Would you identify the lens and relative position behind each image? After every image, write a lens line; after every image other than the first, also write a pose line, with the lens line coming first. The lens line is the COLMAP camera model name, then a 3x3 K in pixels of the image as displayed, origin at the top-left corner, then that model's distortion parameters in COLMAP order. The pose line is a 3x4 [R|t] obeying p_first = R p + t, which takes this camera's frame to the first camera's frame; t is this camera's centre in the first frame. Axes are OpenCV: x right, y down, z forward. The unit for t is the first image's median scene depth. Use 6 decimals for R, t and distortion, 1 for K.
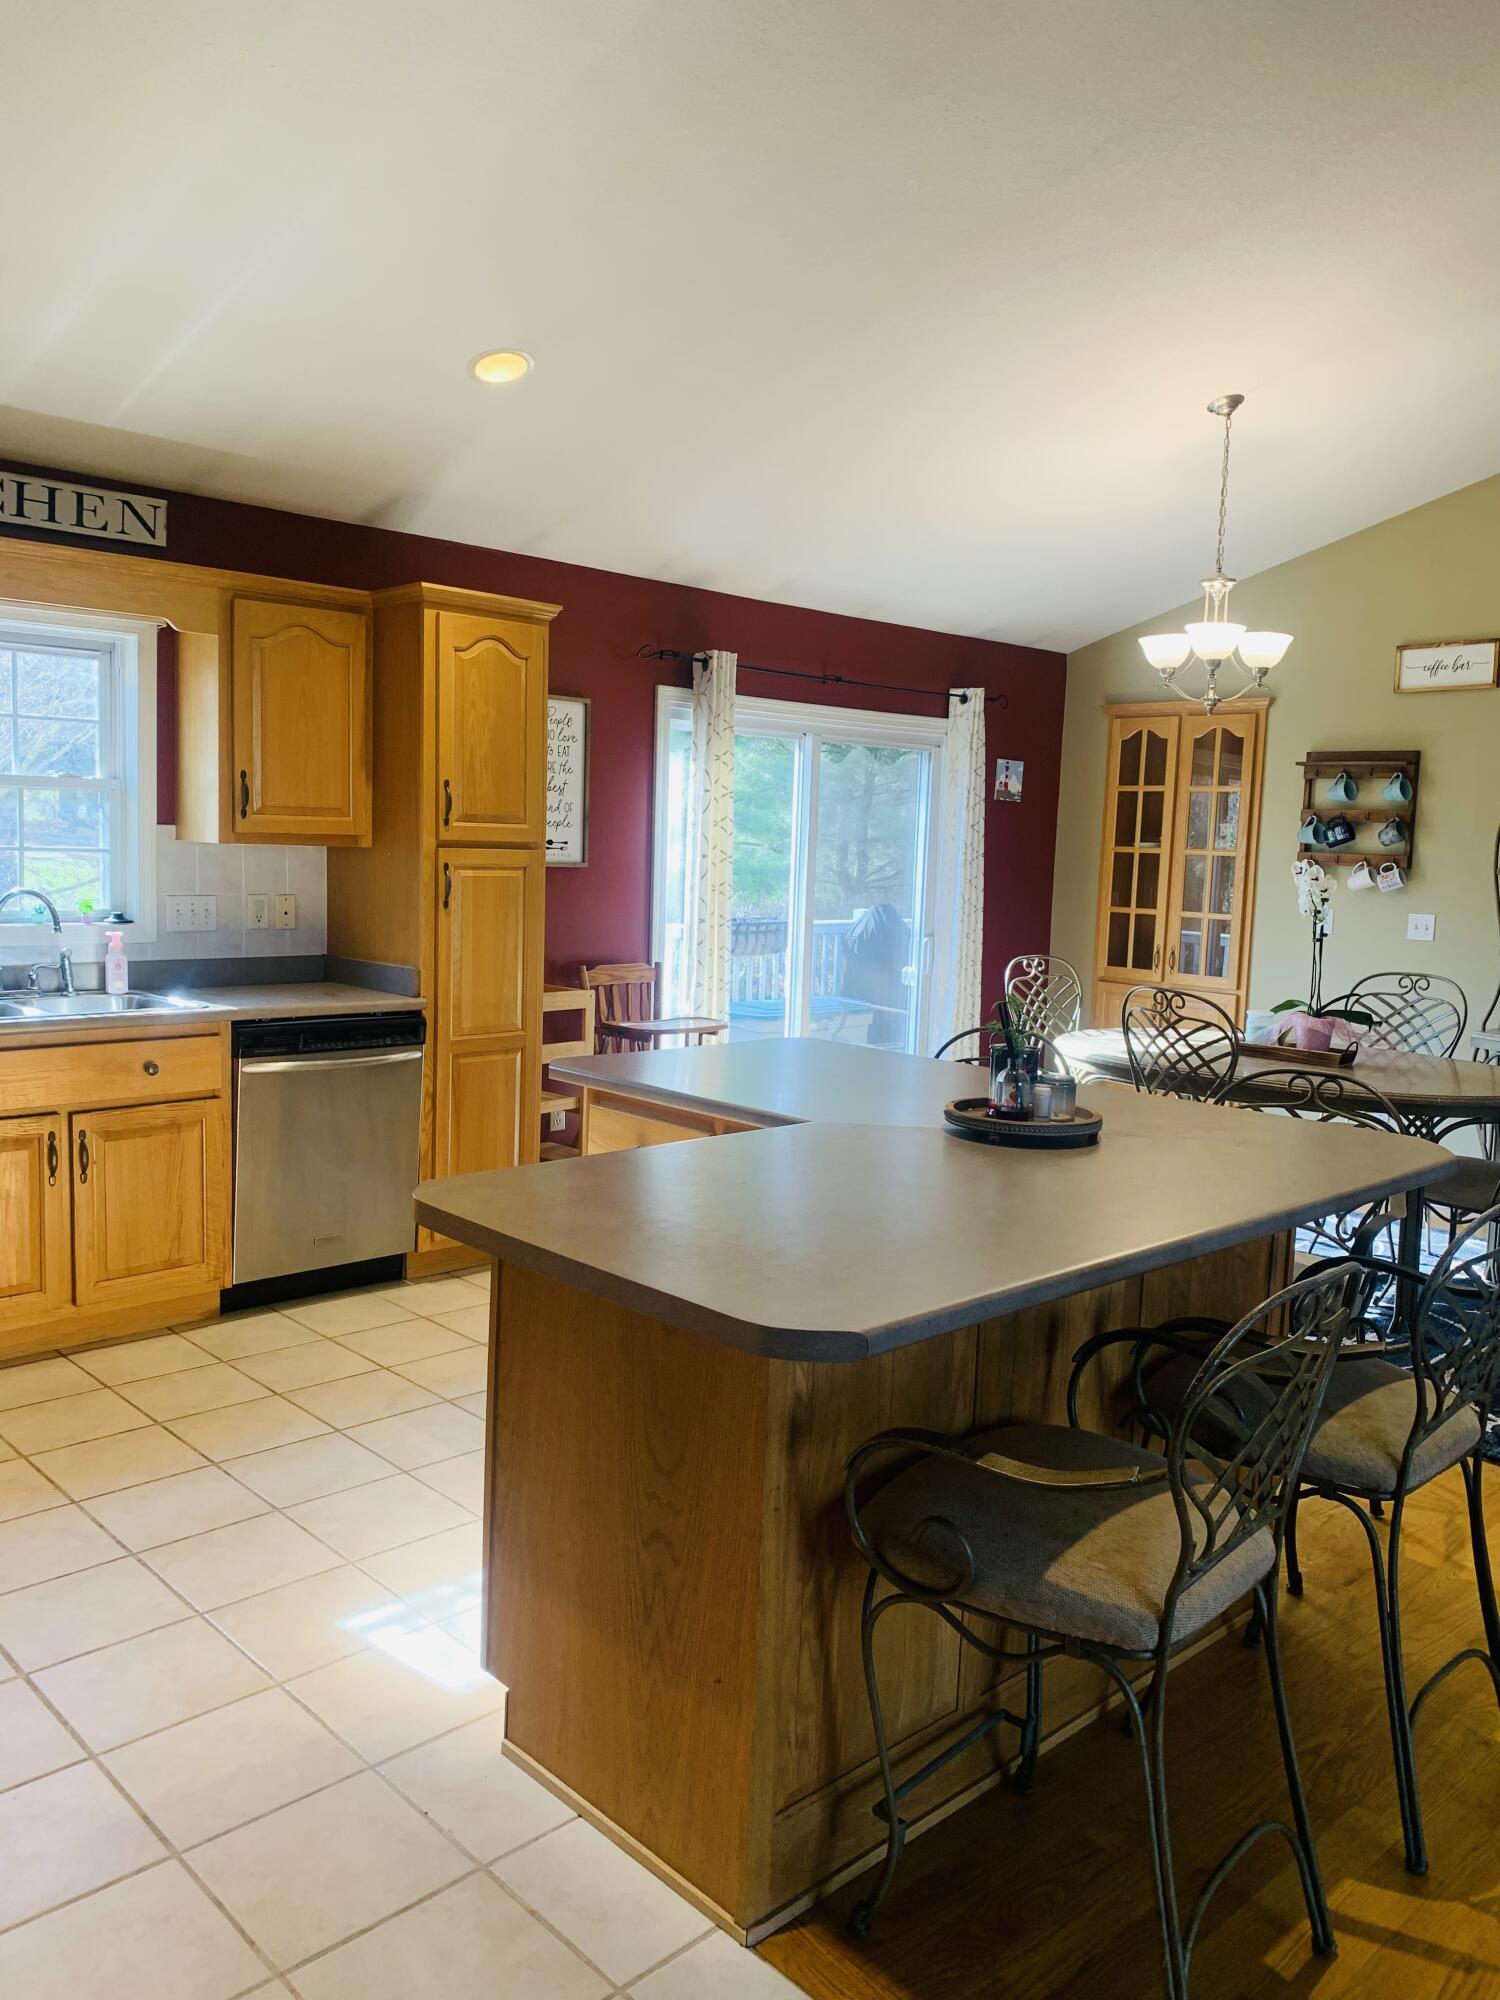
lens RADIAL K [[1524.6, 0, 750.0], [0, 1524.6, 1000.0], [0, 0, 1]] dist [-0.002746, -0.002073]
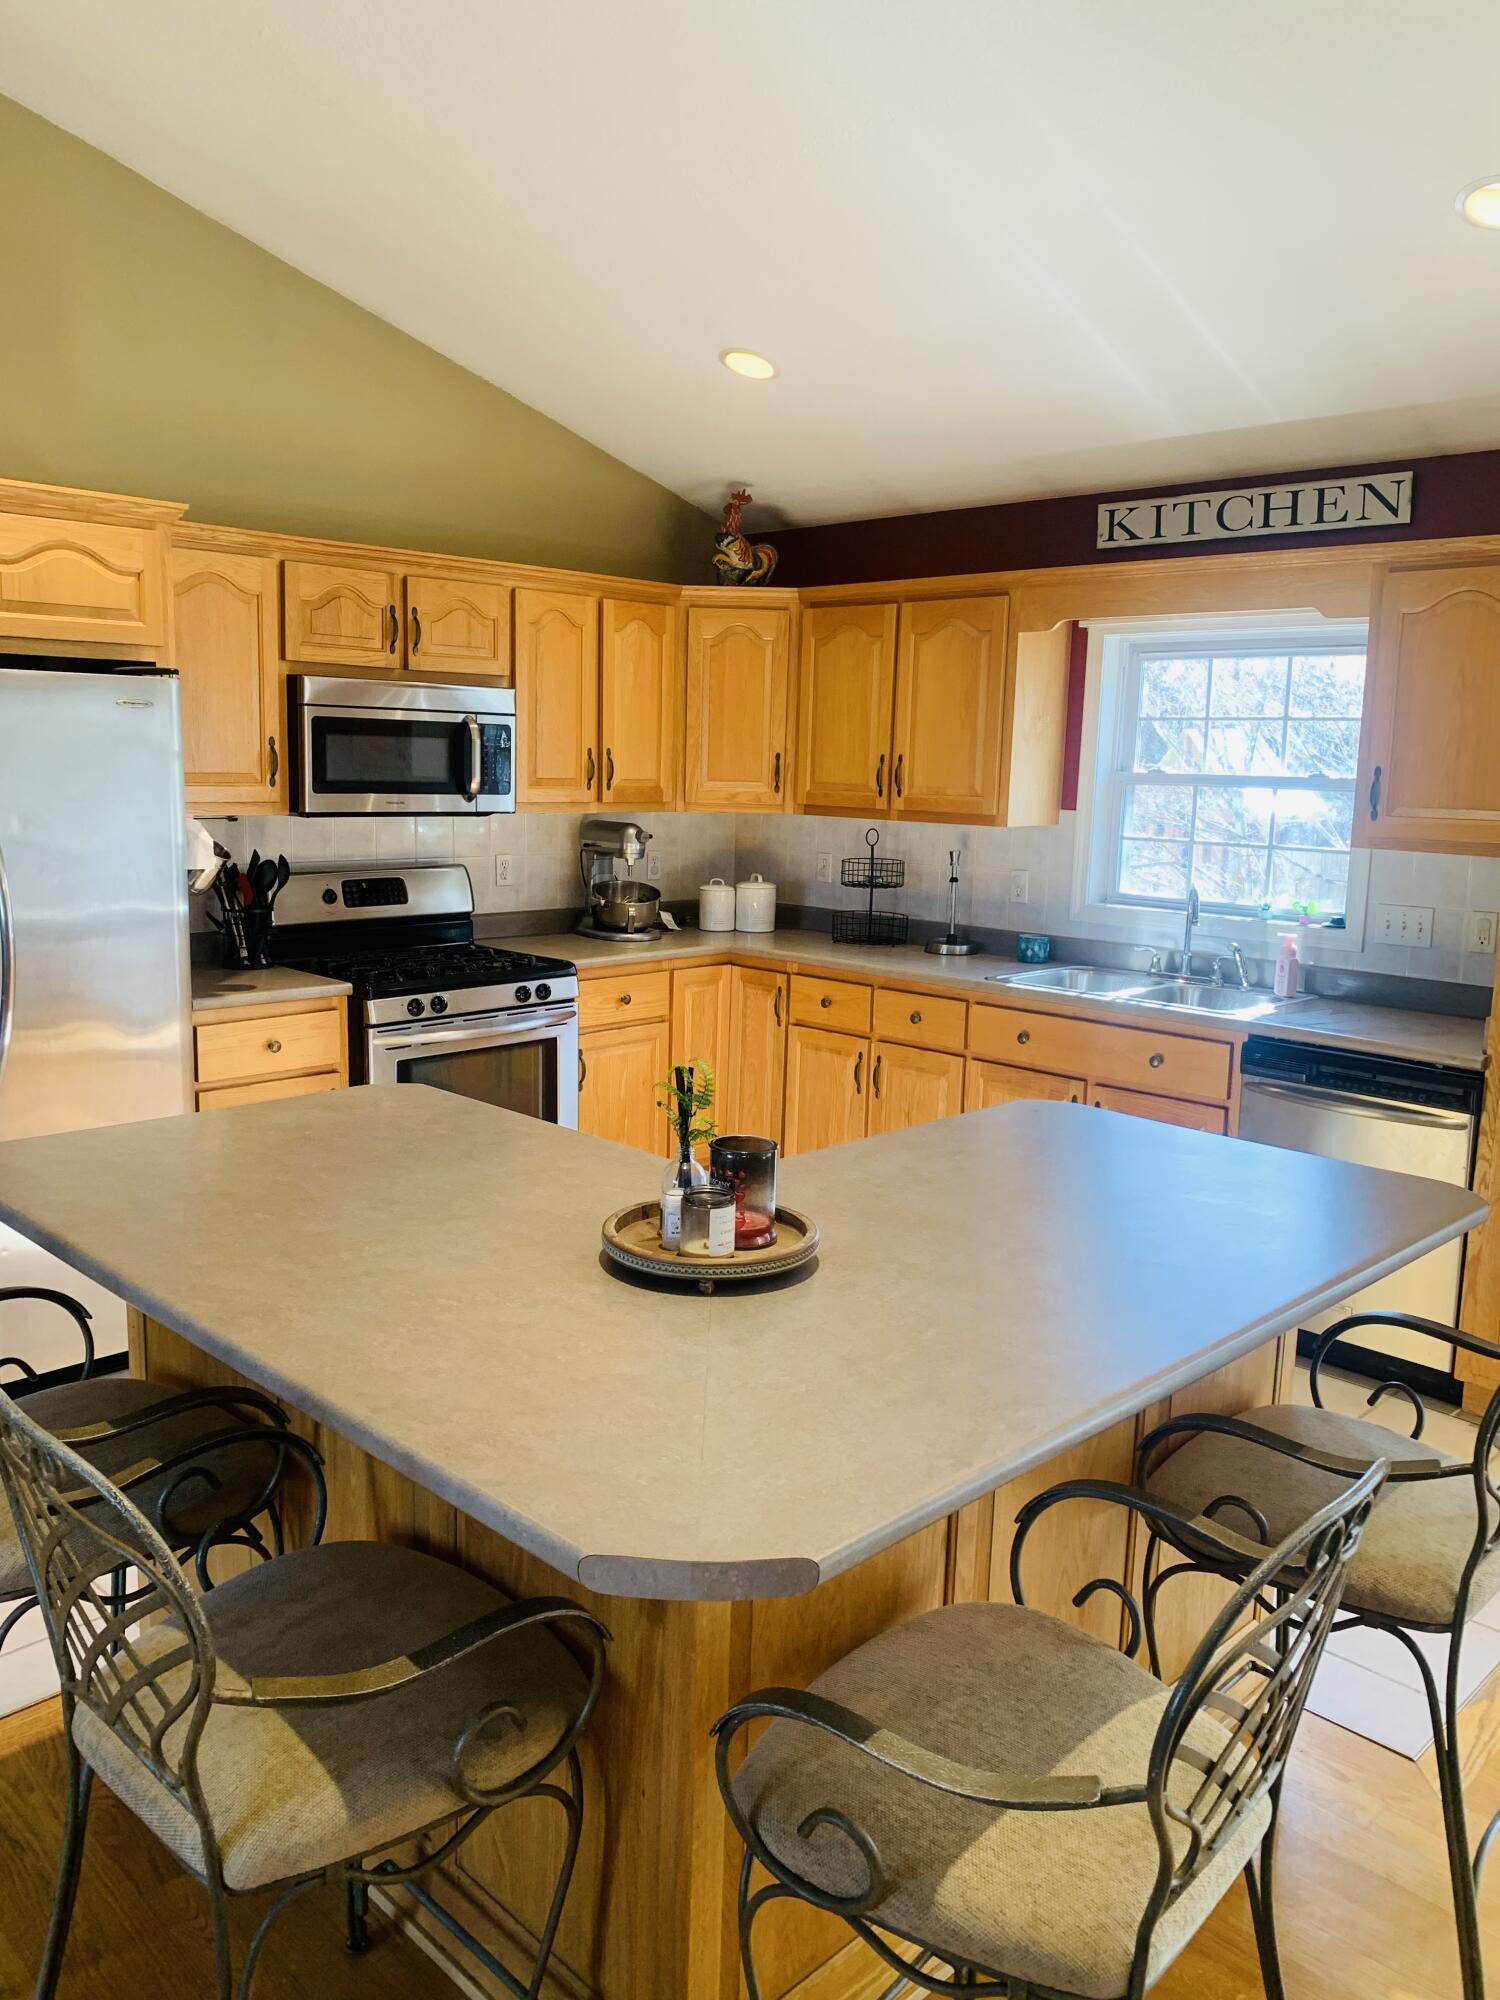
lens RADIAL K [[1524.6, 0, 750.0], [0, 1524.6, 1000.0], [0, 0, 1]] dist [-0.002746, -0.002073]
pose [[0.028859, 0.128321, -0.991313, 0.457068], [-0.134439, 0.983214, 0.123359, -0.063688], [0.990502, 0.129711, 0.045626, 0.506675]]
